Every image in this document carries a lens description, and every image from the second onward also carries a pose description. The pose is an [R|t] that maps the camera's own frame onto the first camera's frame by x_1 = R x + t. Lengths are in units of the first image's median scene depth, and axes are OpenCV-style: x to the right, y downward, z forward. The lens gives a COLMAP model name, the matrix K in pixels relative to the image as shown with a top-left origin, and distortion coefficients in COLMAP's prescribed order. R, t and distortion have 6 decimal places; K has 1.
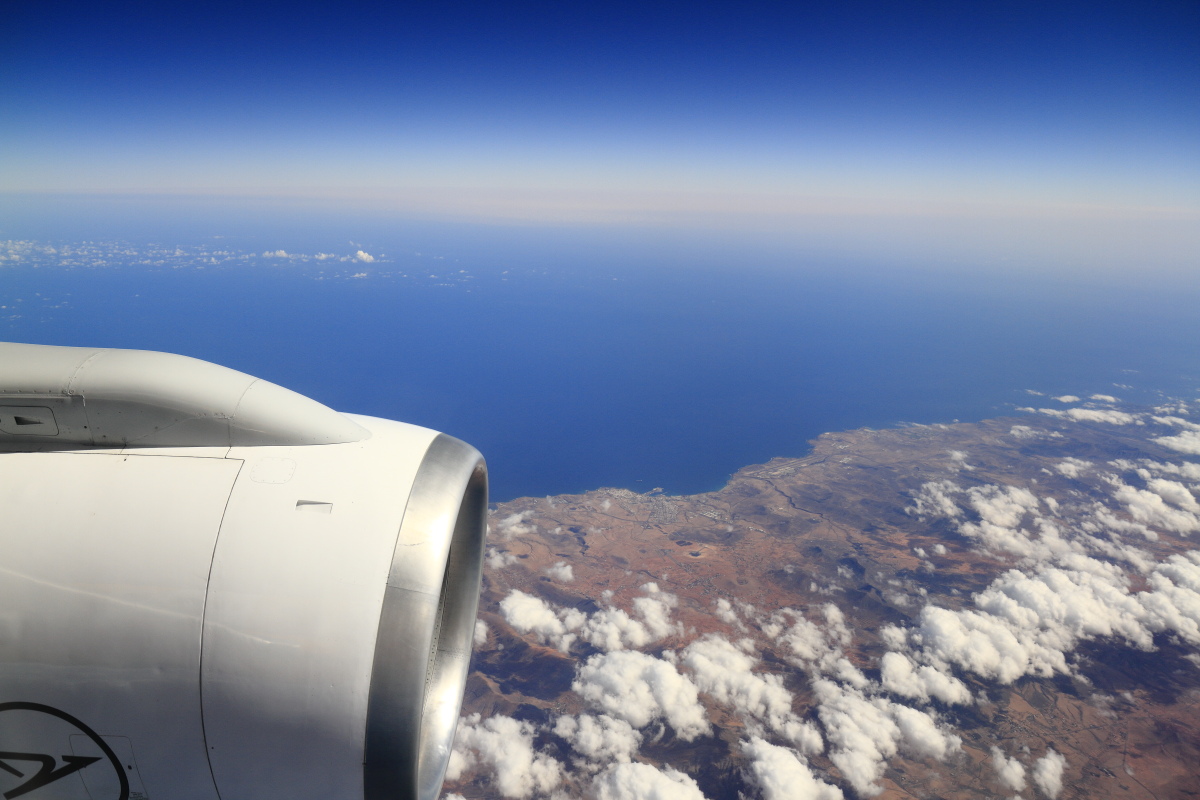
lens RADIAL K [[948.0, 0, 599.9], [0, 948.0, 400.9], [0, 0, 1]] dist [-0.000322, -0.000030]
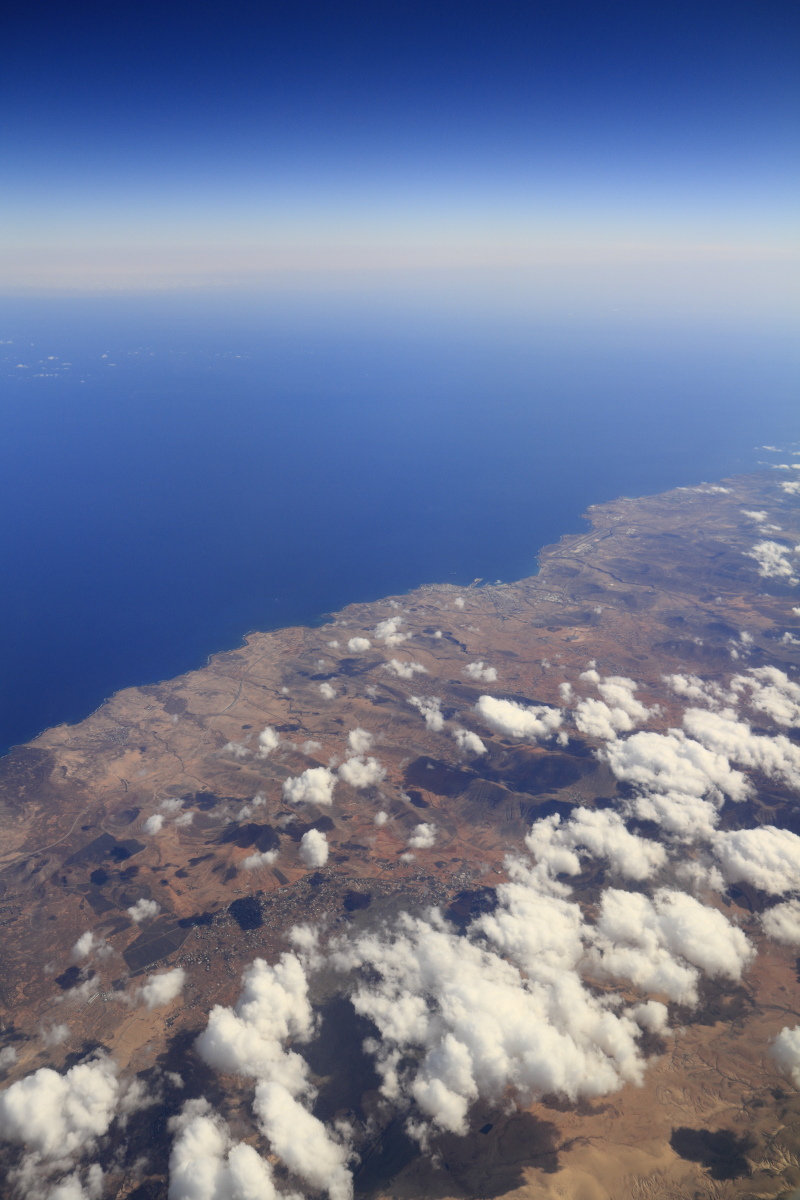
lens RADIAL K [[1006.3, 0, 400.1], [0, 1006.3, 599.2], [0, 0, 1]] dist [-0.004772, 0.001338]
pose [[0.964444, -0.121739, 0.234578, -0.292215], [0.092238, 0.986827, 0.132905, -0.038971], [-0.247667, -0.106542, 0.962969, -0.009952]]
